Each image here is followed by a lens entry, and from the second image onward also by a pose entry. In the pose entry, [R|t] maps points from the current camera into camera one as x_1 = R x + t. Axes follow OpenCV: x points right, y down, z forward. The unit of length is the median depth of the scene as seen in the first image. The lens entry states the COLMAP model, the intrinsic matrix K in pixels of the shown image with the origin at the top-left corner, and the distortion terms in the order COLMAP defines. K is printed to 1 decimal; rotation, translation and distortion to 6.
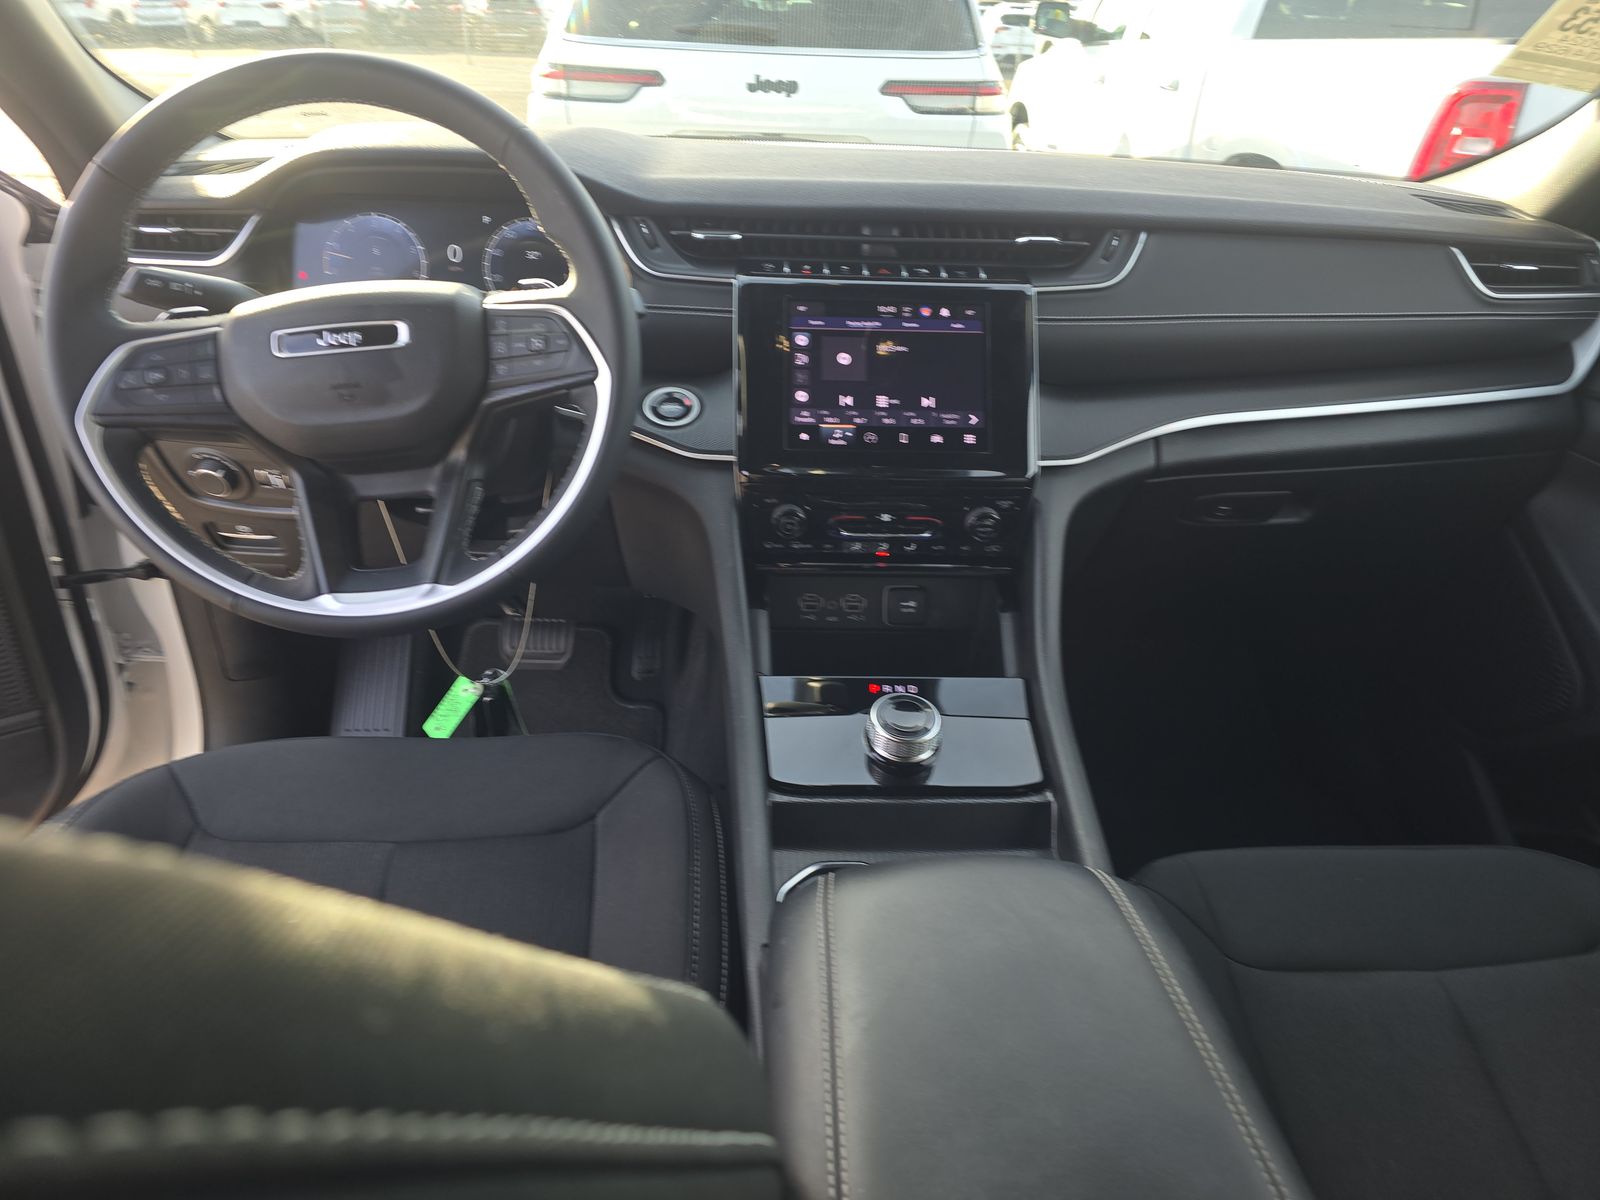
lens RADIAL K [[1059.4, 0, 800.0], [0, 1059.4, 600.0], [0, 0, 1]] dist [0.078077, -0.068182]
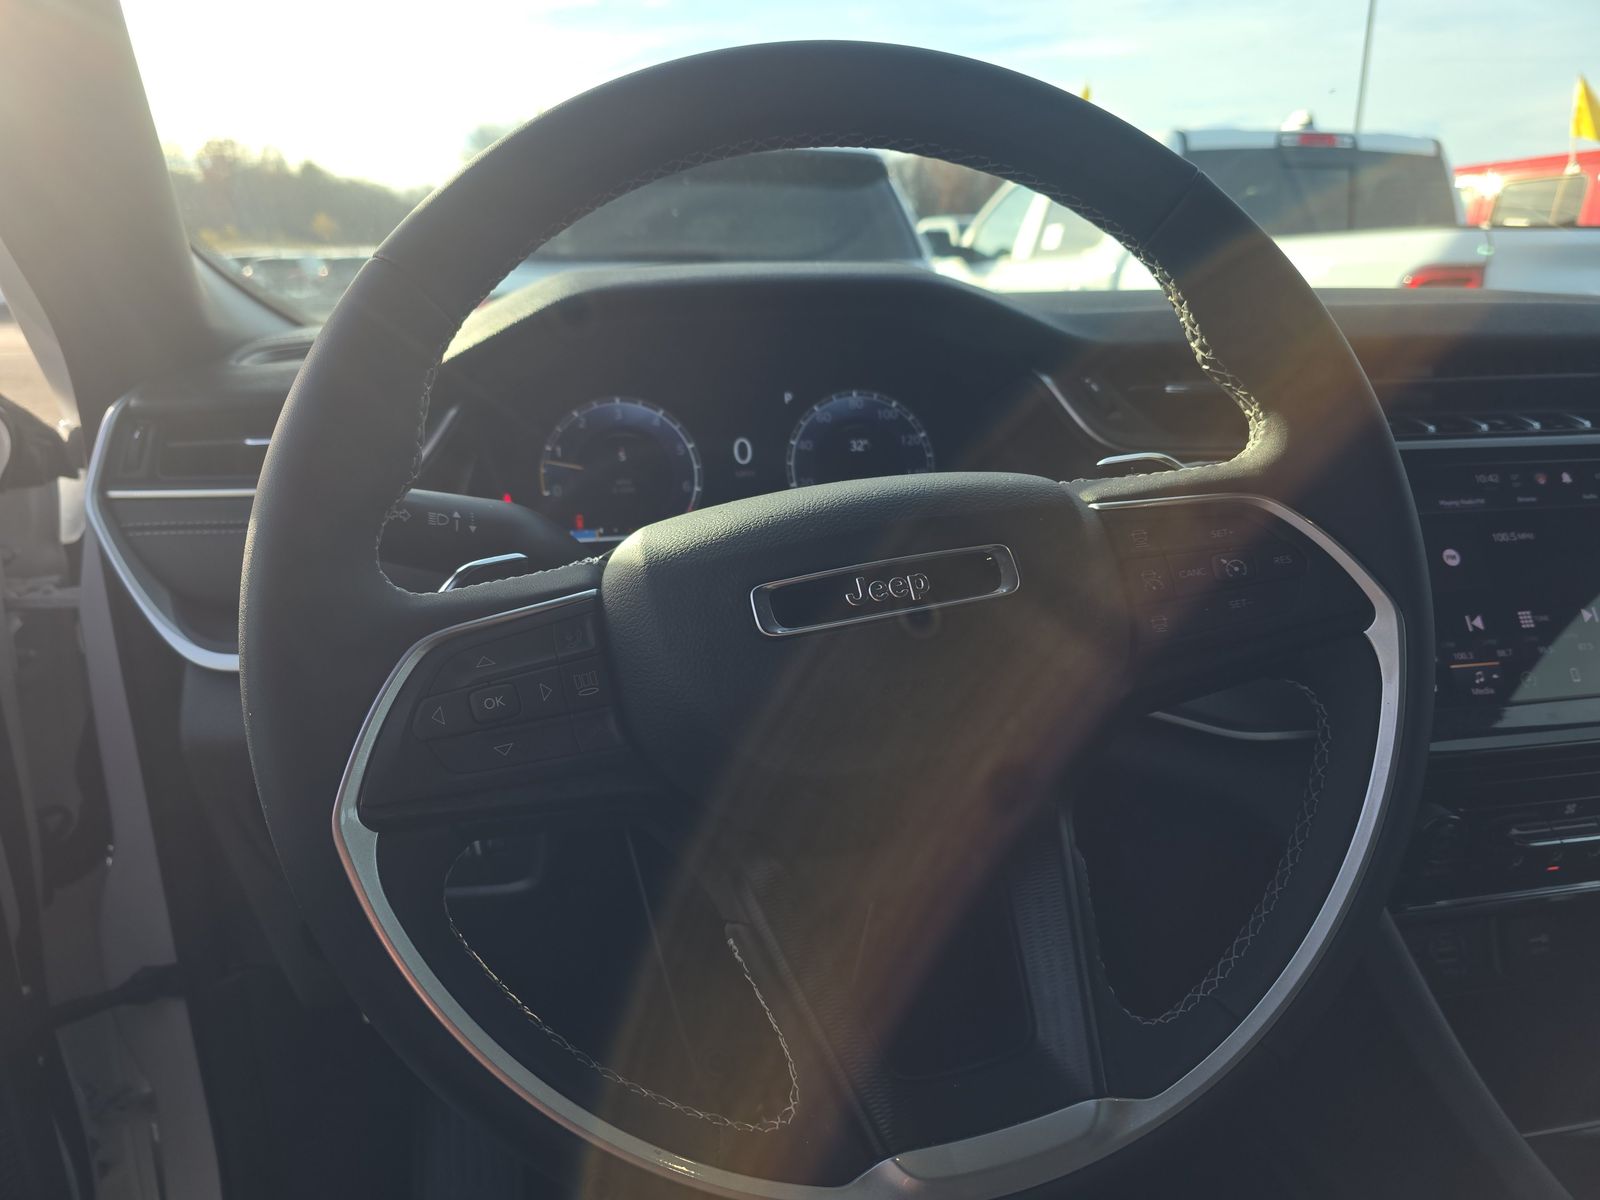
lens RADIAL K [[1107.7, 0, 800.0], [0, 1107.7, 600.0], [0, 0, 1]] dist [0.031091, -0.000023]
pose [[0.984684, -0.081077, 0.154349, -0.437779], [0.110885, 0.974402, -0.195563, -0.116982], [-0.134542, 0.209683, 0.968469, 0.422071]]
